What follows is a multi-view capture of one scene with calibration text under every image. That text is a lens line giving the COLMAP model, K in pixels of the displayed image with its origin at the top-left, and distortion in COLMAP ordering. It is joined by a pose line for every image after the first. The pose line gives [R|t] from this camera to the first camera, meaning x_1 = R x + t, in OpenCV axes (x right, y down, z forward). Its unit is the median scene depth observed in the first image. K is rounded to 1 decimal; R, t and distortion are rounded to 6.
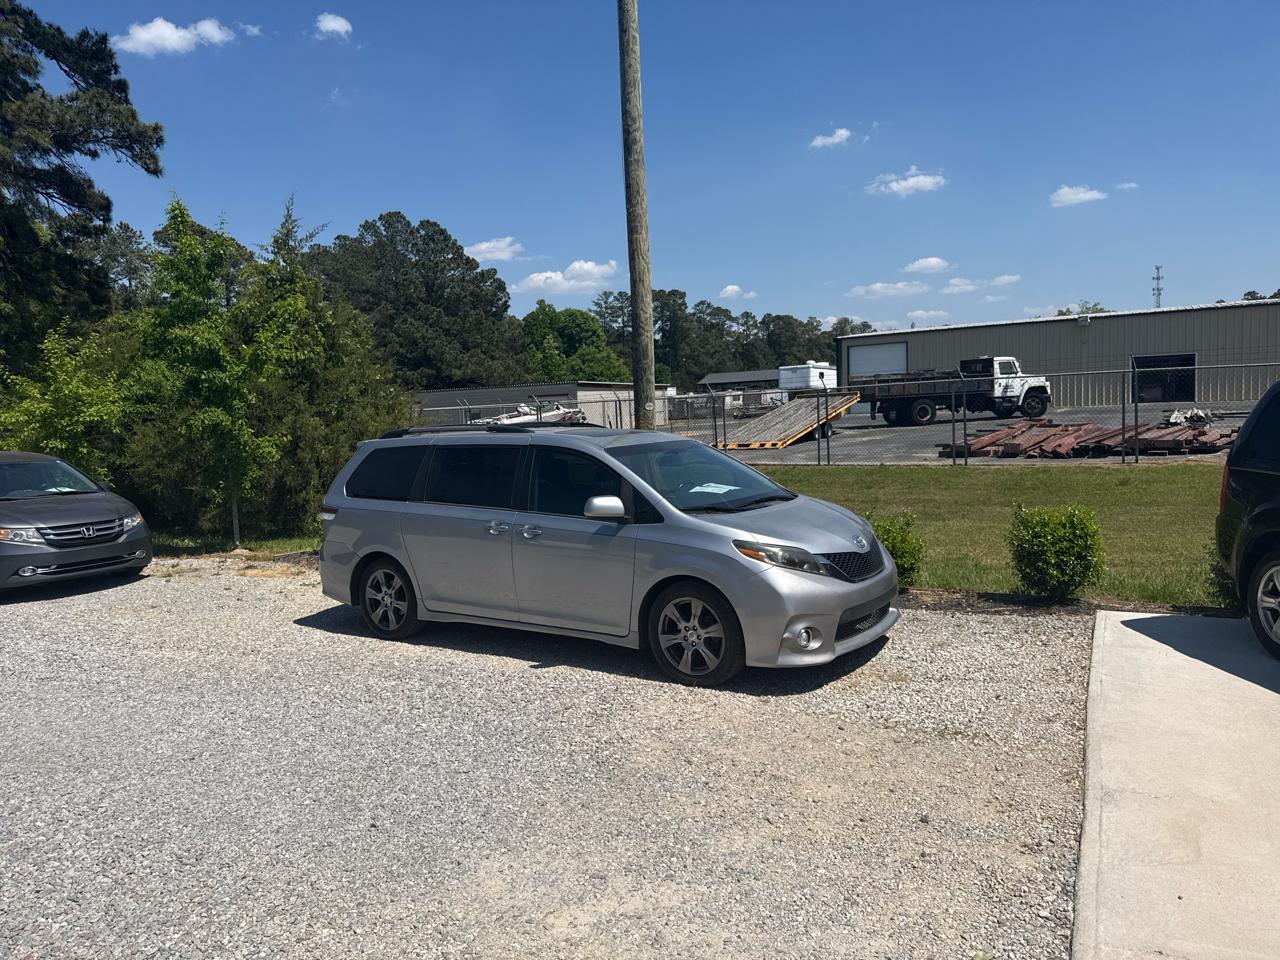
lens RADIAL K [[912.2, 0, 637.3], [0, 912.2, 485.9], [0, 0, 1]] dist [0.015124, -0.032948]
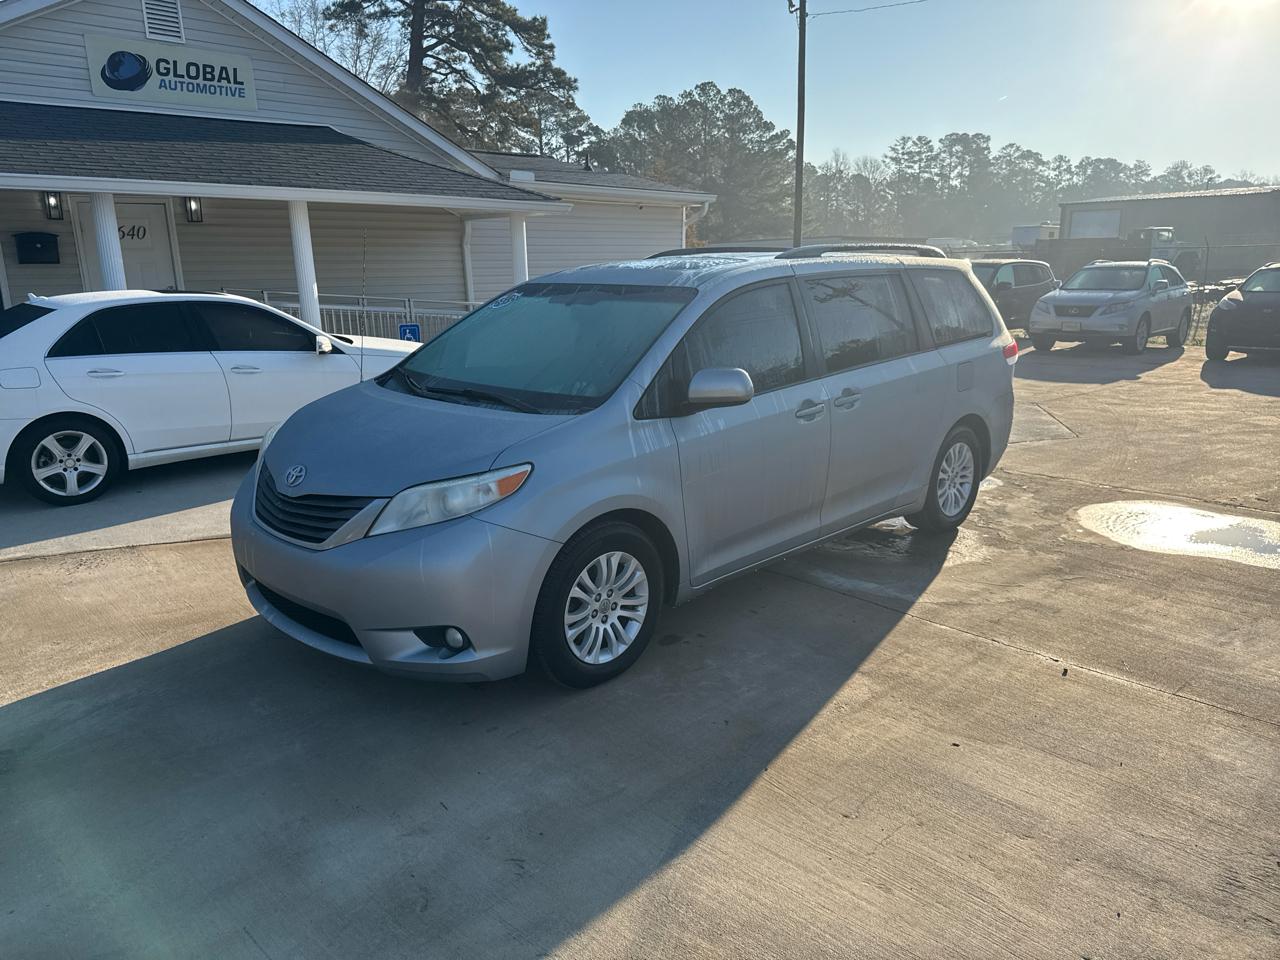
lens RADIAL K [[912.2, 0, 638.3], [0, 912.2, 484.0], [0, 0, 1]] dist [0.015124, -0.032948]
pose [[0.949326, 0.108206, -0.295080, 0.057482], [-0.057686, 0.982905, 0.174844, 0.014087], [0.308954, -0.148962, 0.939339, -0.230077]]
